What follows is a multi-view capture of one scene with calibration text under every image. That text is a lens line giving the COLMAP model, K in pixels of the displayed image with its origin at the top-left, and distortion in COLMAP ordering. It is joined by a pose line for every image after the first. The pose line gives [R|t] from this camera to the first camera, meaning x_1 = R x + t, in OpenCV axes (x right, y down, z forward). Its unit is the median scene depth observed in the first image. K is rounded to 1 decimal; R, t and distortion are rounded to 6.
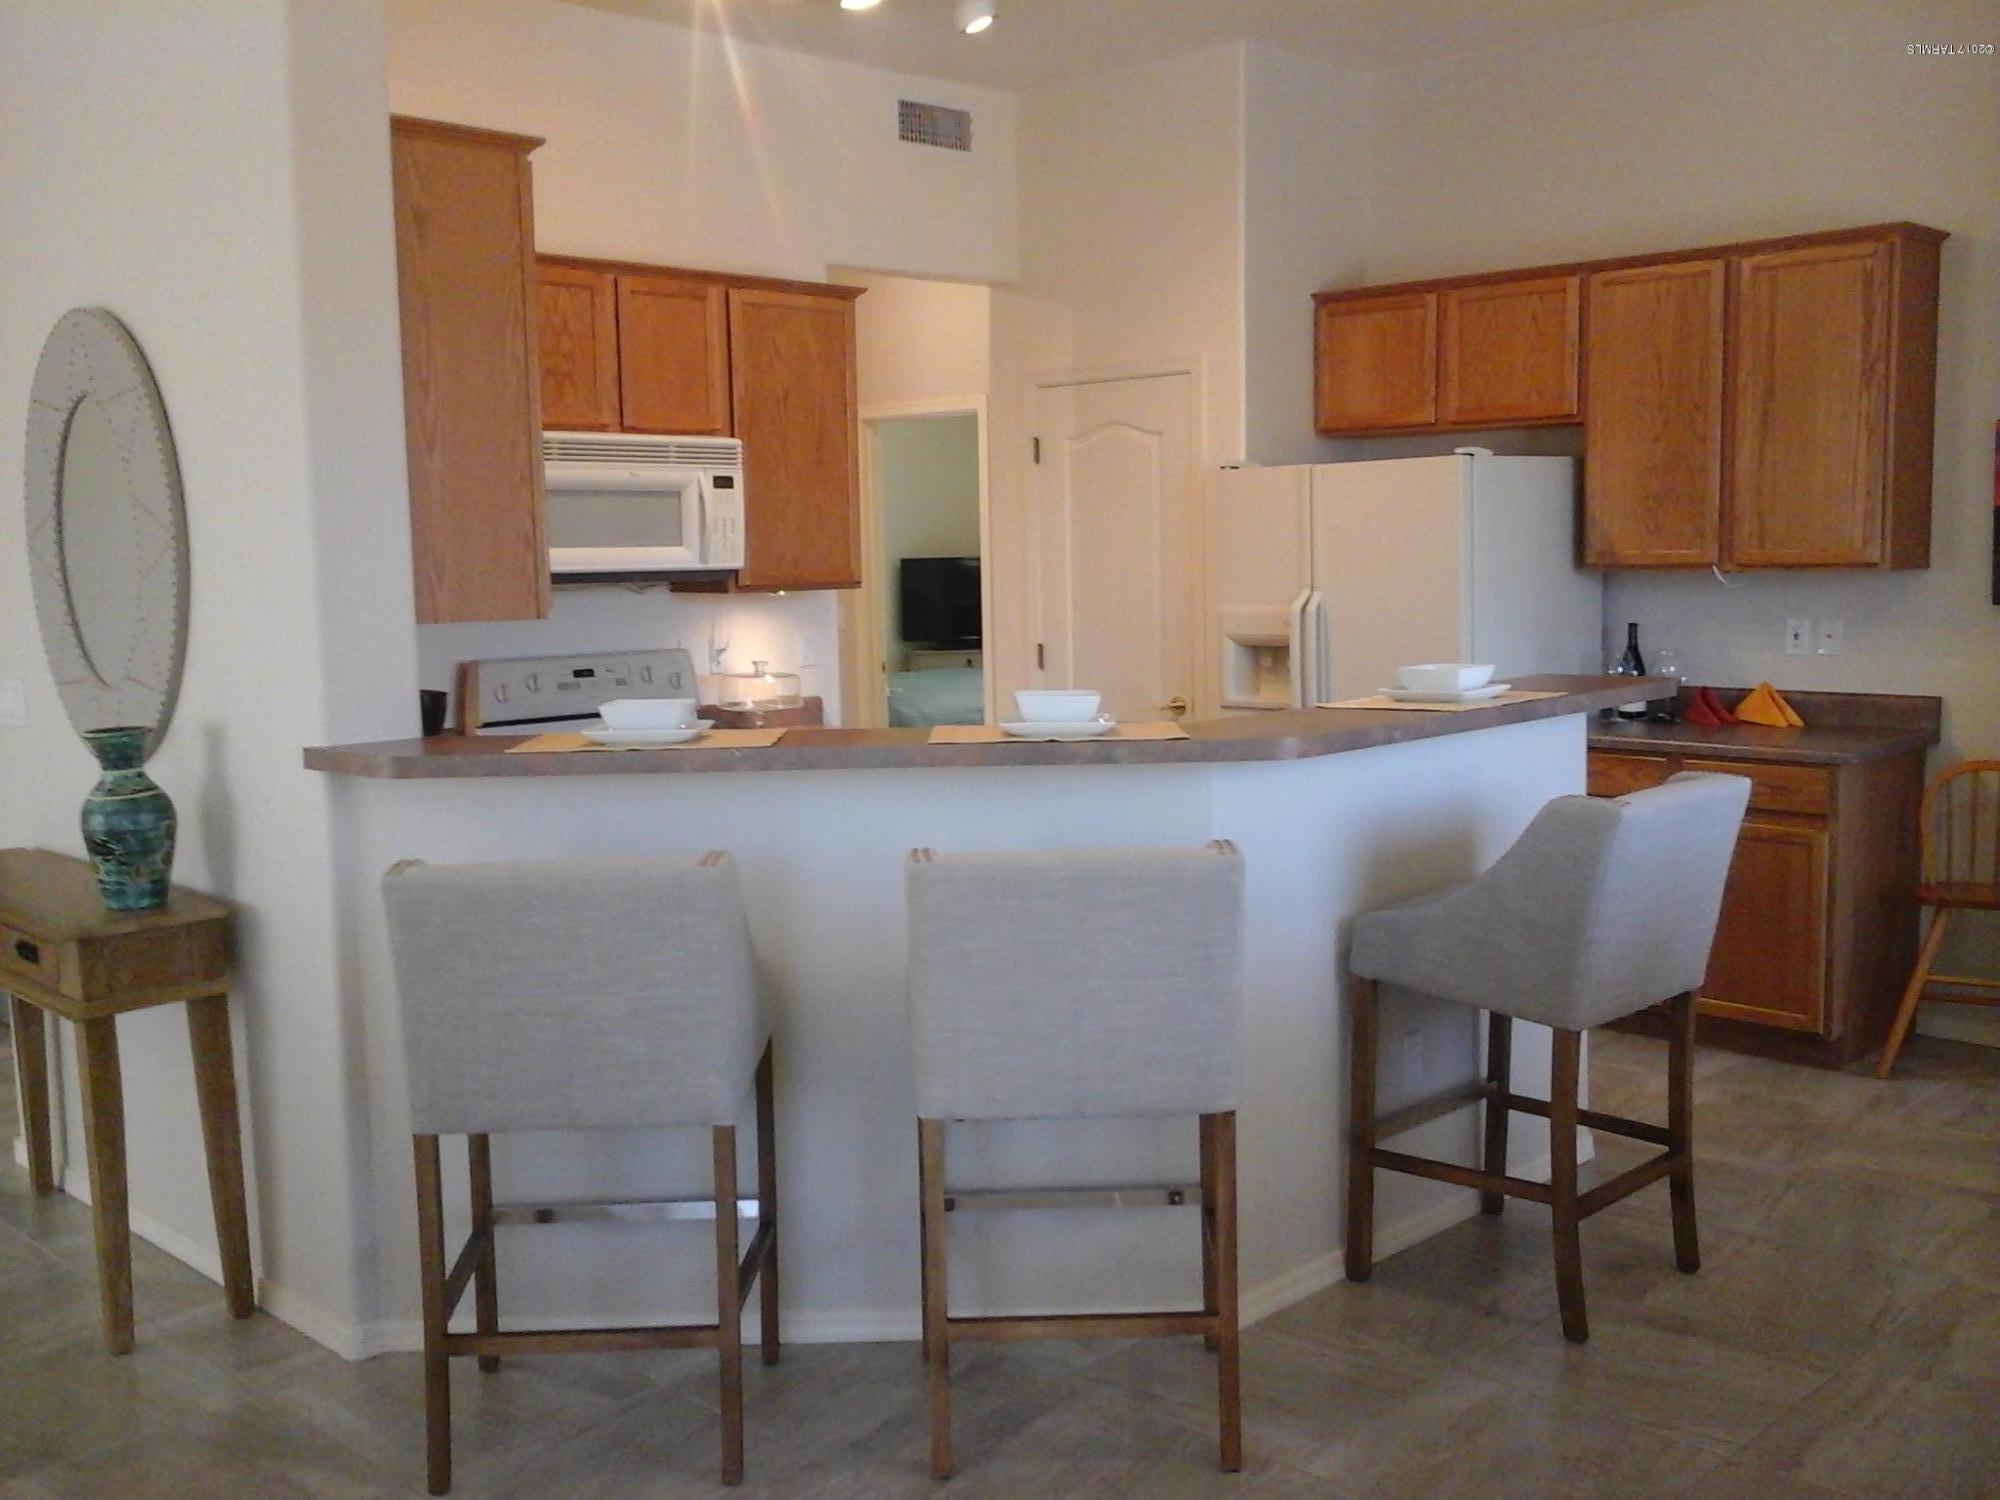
lens RADIAL K [[1949.8, 0, 1000.0], [0, 1949.8, 750.0], [0, 0, 1]] dist [0.003441, -0.005303]
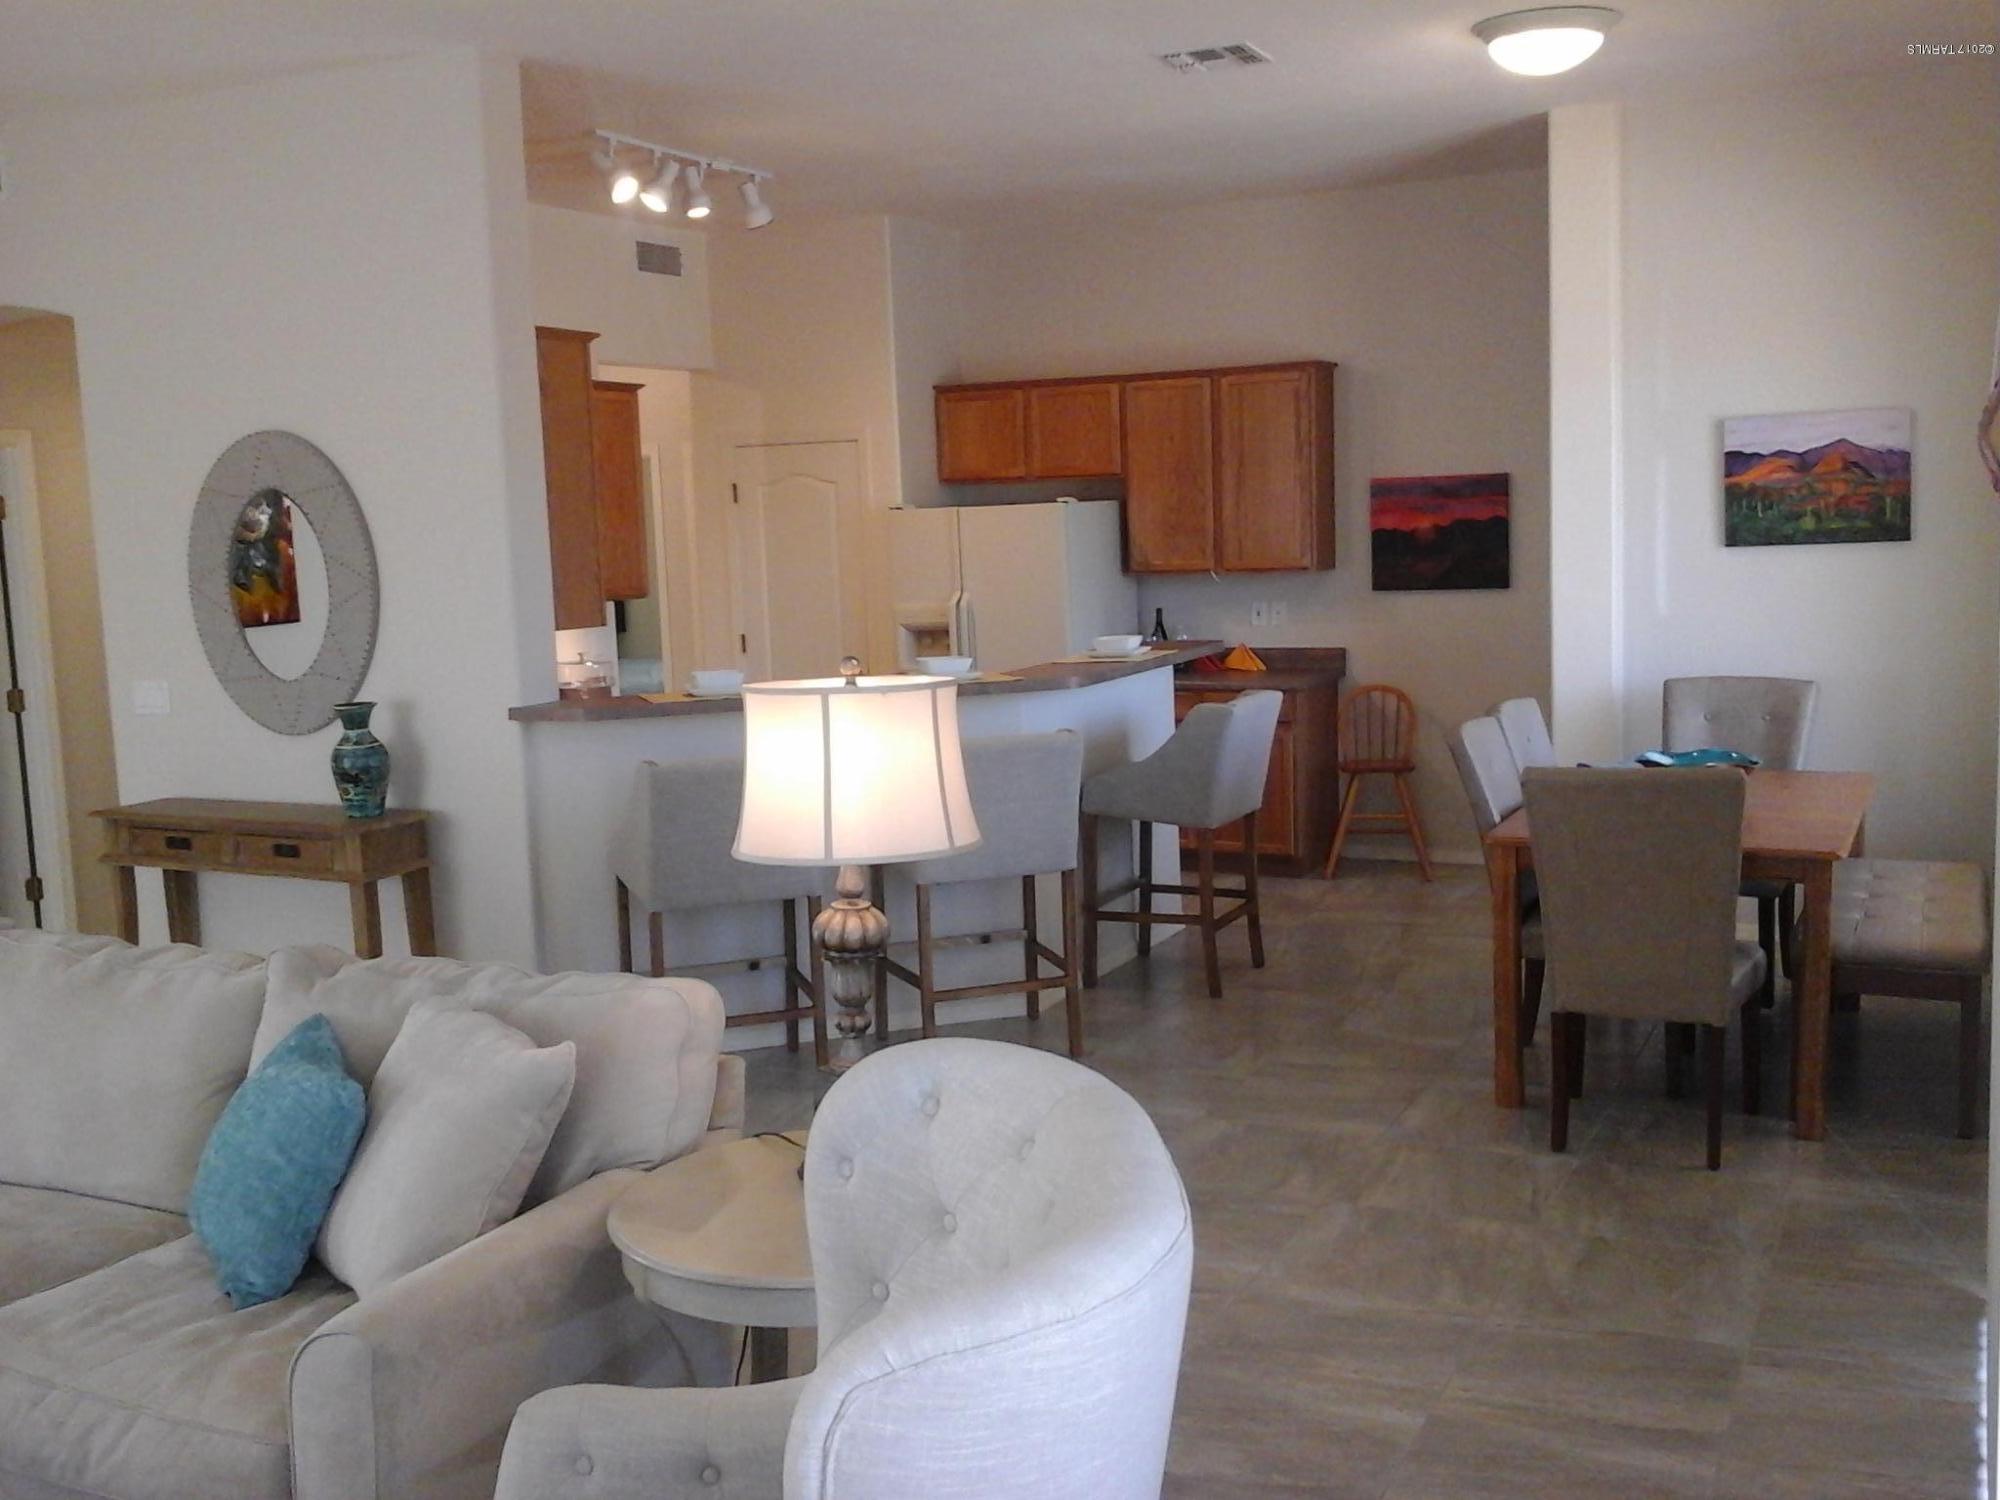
lens RADIAL K [[1921.7, 0, 1000.0], [0, 1921.7, 750.0], [0, 0, 1]] dist [0.087486, -0.189658]
pose [[0.948347, -0.051451, 0.313035, -0.292918], [0.049056, 0.998675, 0.015526, 0.018347], [-0.313419, 0.000632, 0.949615, -0.428949]]
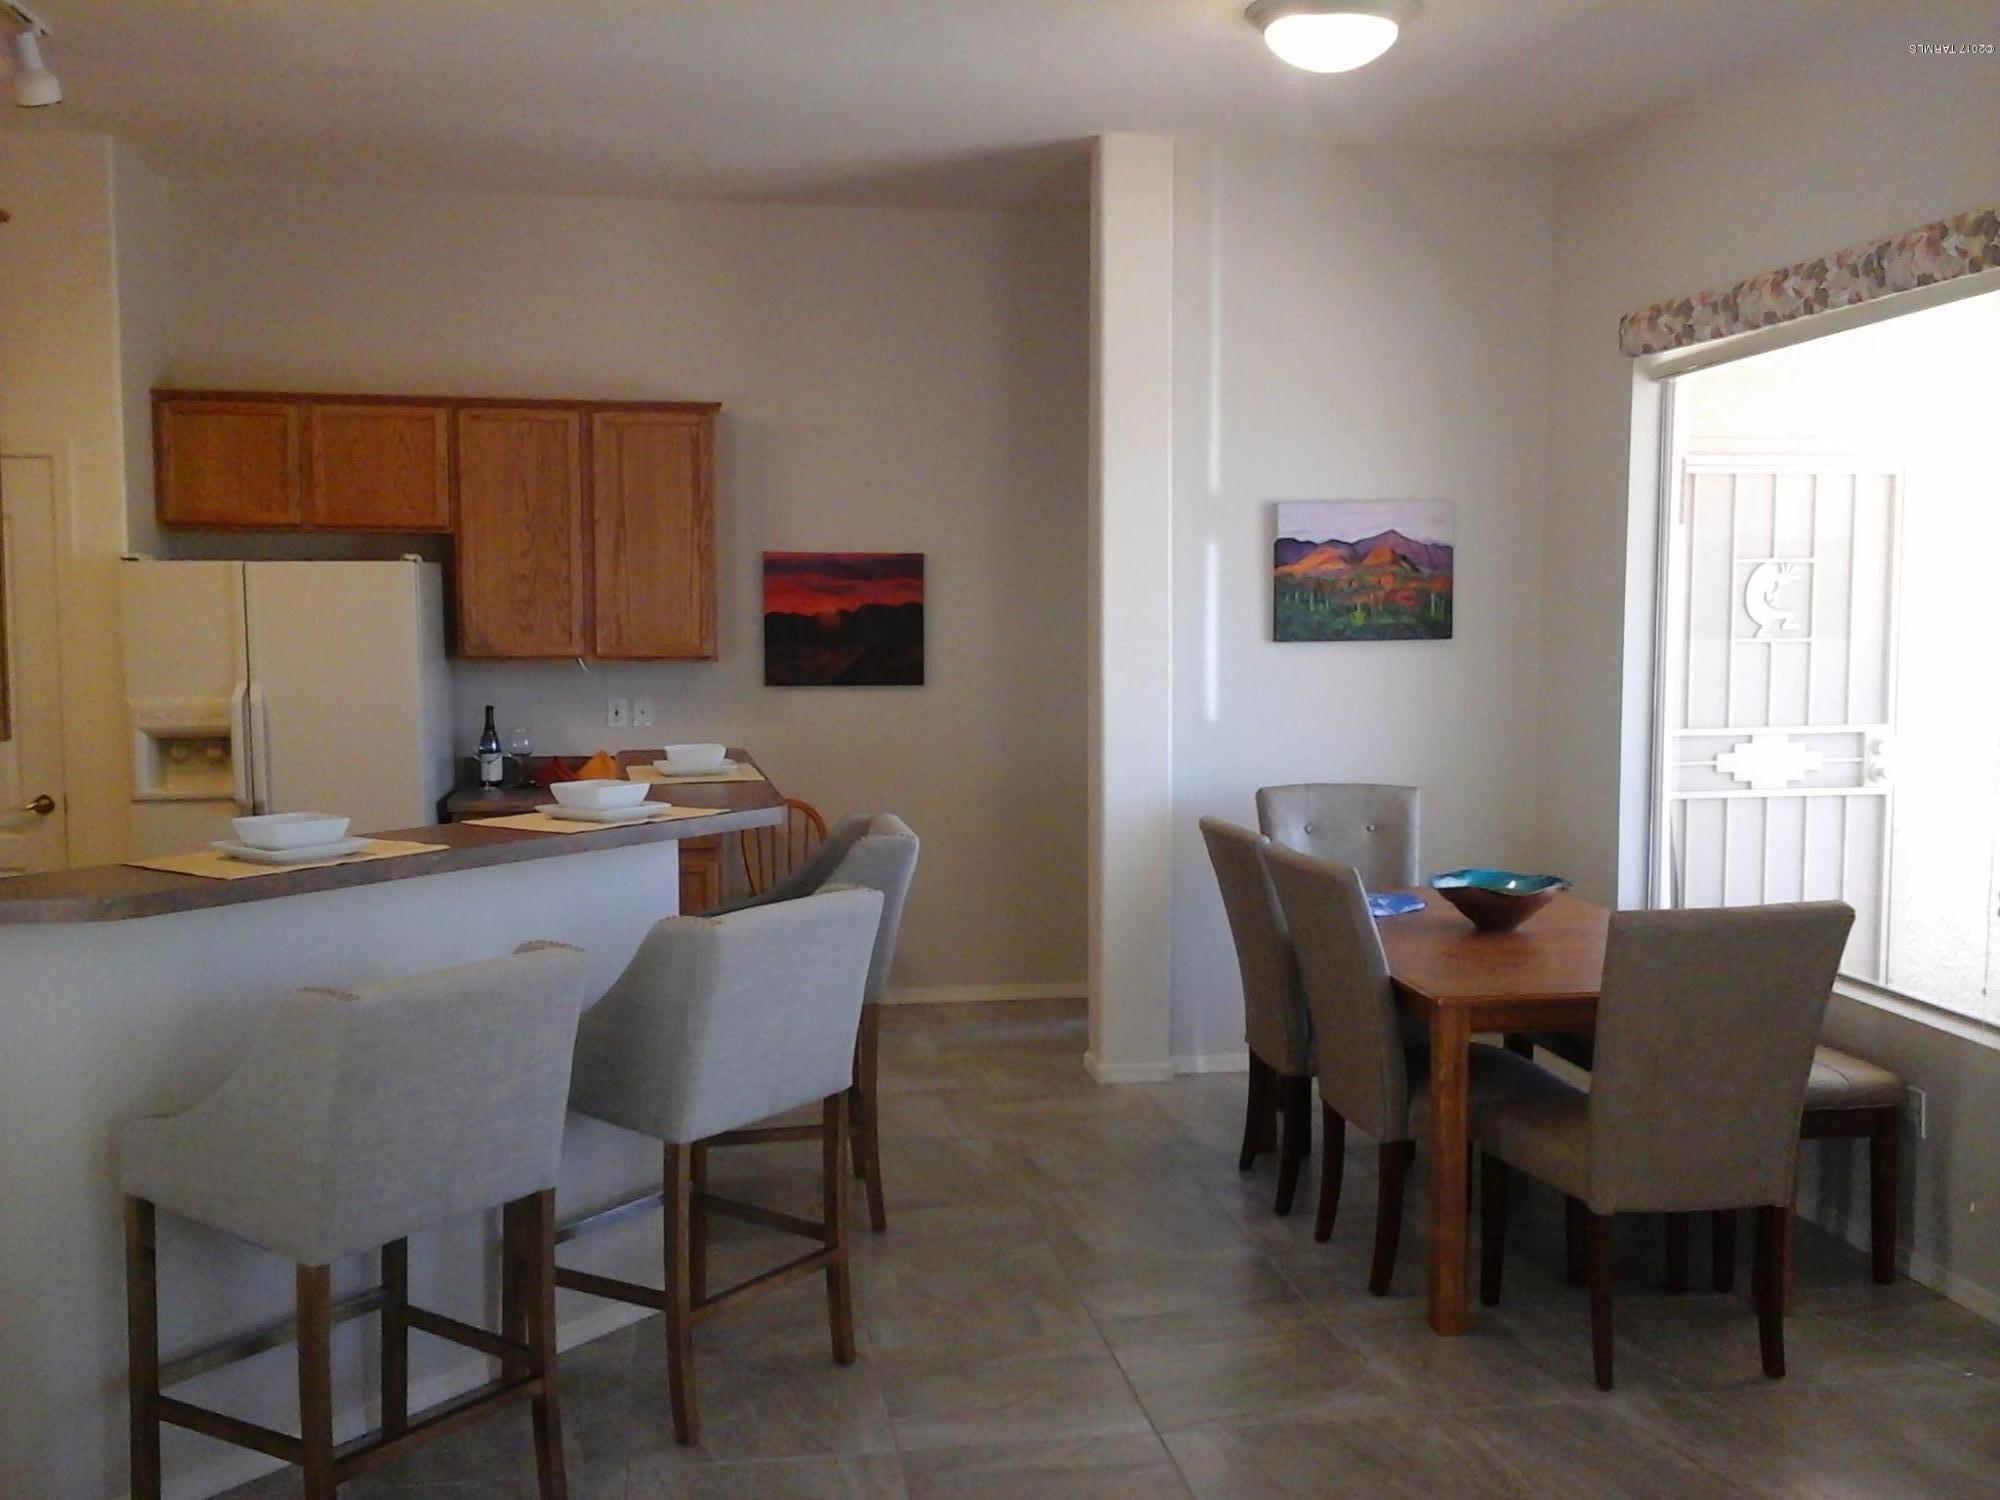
lens RADIAL K [[1921.7, 0, 1000.0], [0, 1921.7, 750.0], [0, 0, 1]] dist [0.087486, -0.189658]
pose [[0.583439, -0.045315, 0.810892, -0.469413], [0.072552, 0.997358, 0.003534, -0.021574], [-0.808910, 0.056770, 0.585186, 0.075120]]
